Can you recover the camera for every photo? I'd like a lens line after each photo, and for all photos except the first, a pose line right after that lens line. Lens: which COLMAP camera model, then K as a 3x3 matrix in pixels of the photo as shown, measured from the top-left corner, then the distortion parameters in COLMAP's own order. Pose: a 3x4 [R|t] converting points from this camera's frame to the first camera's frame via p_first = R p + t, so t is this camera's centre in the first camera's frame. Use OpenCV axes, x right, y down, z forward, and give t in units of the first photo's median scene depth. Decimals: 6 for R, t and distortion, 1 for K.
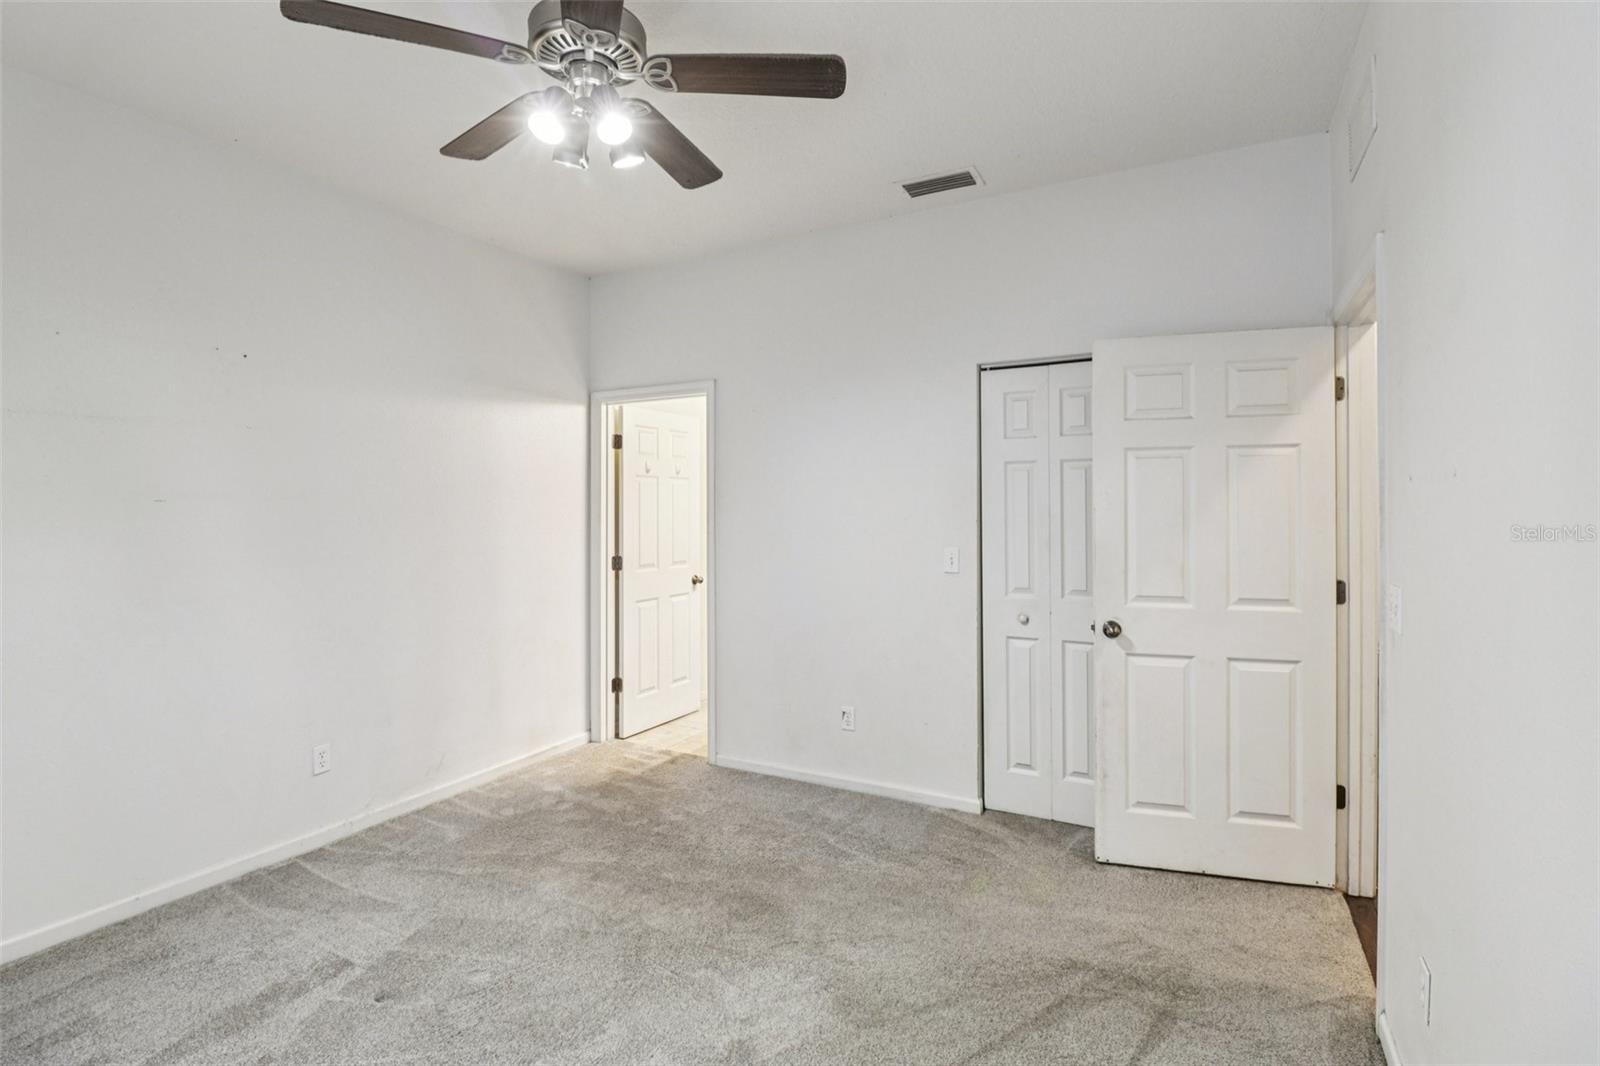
lens RADIAL K [[741.6, 0, 789.4], [0, 741.6, 512.8], [0, 0, 1]] dist [-0.005460, -0.004009]
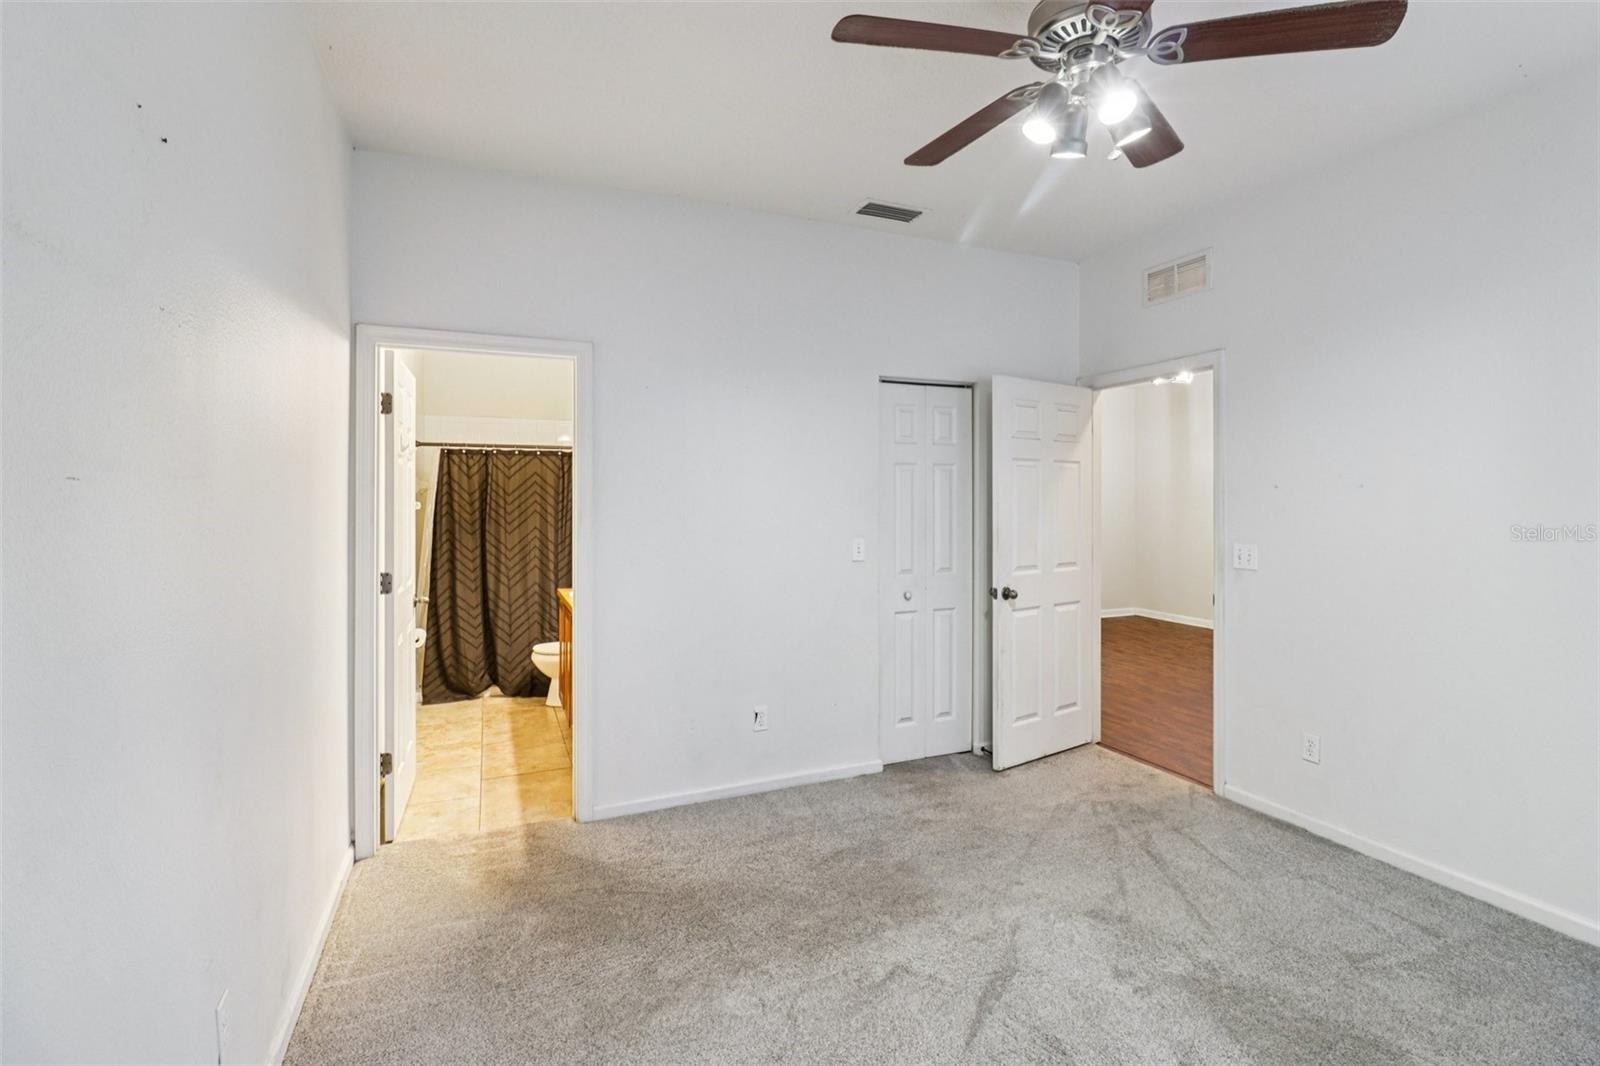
lens RADIAL K [[741.6, 0, 796.7], [0, 741.6, 510.5], [0, 0, 1]] dist [-0.005460, -0.004009]
pose [[0.620881, -0.003229, 0.783898, -0.727582], [0.005092, 0.999987, 0.000086, 0.005302], [-0.783888, 0.003938, 0.620889, 0.400680]]
